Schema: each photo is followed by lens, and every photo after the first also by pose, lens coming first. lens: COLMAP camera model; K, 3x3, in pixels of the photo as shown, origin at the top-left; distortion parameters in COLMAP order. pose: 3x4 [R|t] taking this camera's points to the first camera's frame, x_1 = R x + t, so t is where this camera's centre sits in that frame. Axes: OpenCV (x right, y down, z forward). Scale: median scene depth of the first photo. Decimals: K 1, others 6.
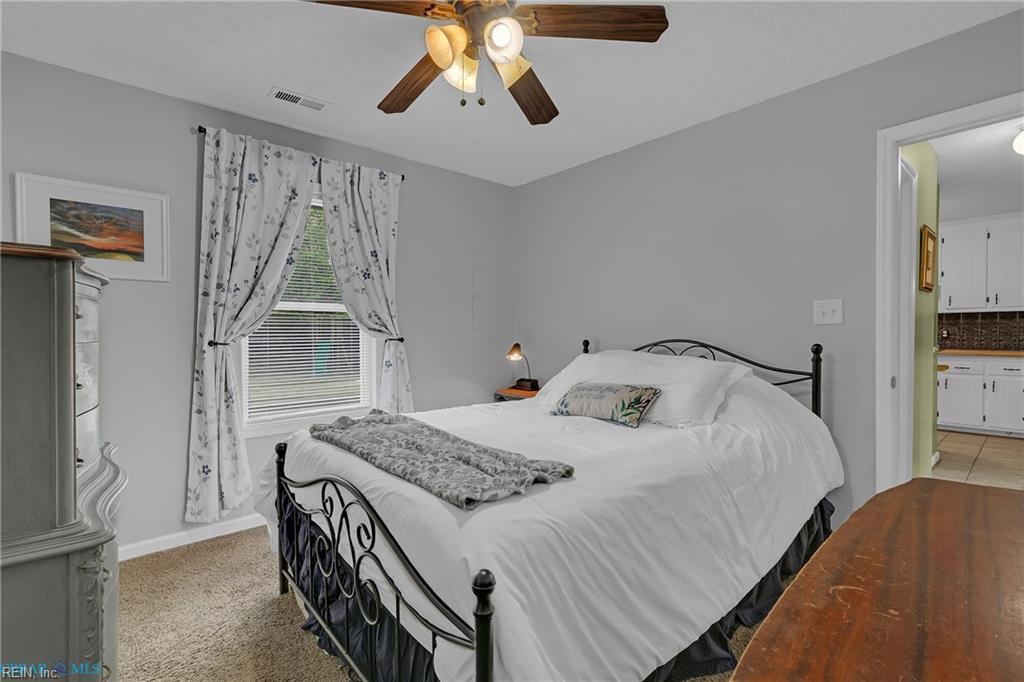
lens RADIAL K [[469.5, 0, 506.1], [0, 469.5, 334.5], [0, 0, 1]] dist [0.002524, 0.000786]
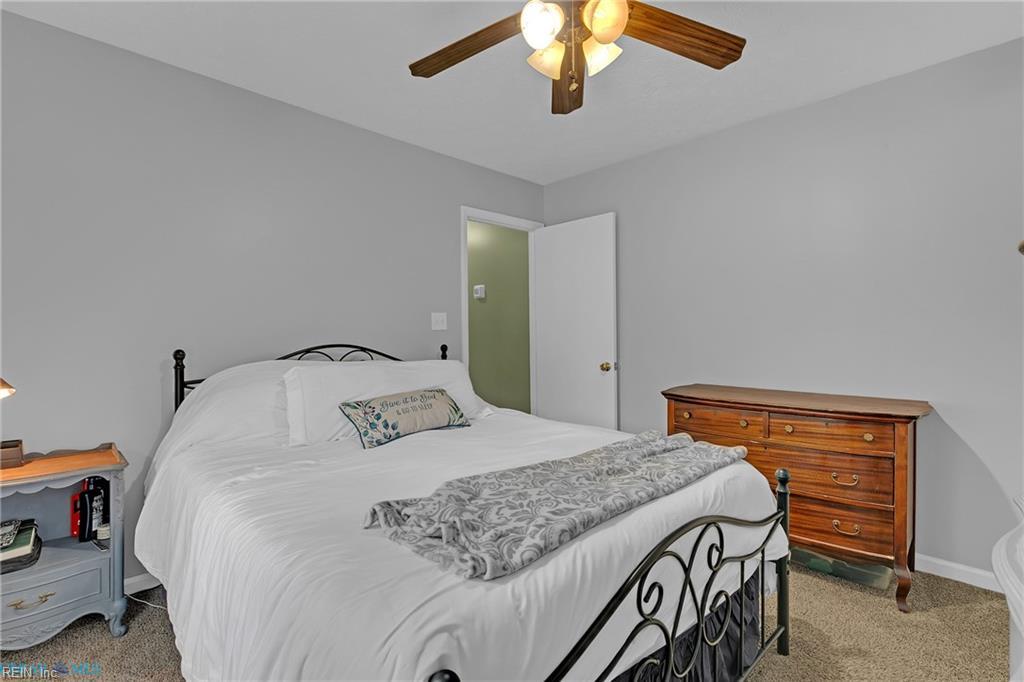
lens RADIAL K [[469.5, 0, 513.4], [0, 469.5, 333.8], [0, 0, 1]] dist [0.002524, 0.000786]
pose [[-0.061665, -0.004197, 0.998088, -1.209102], [0.016582, 0.999849, 0.005229, -0.019743], [-0.997959, 0.016873, -0.061586, 1.462451]]
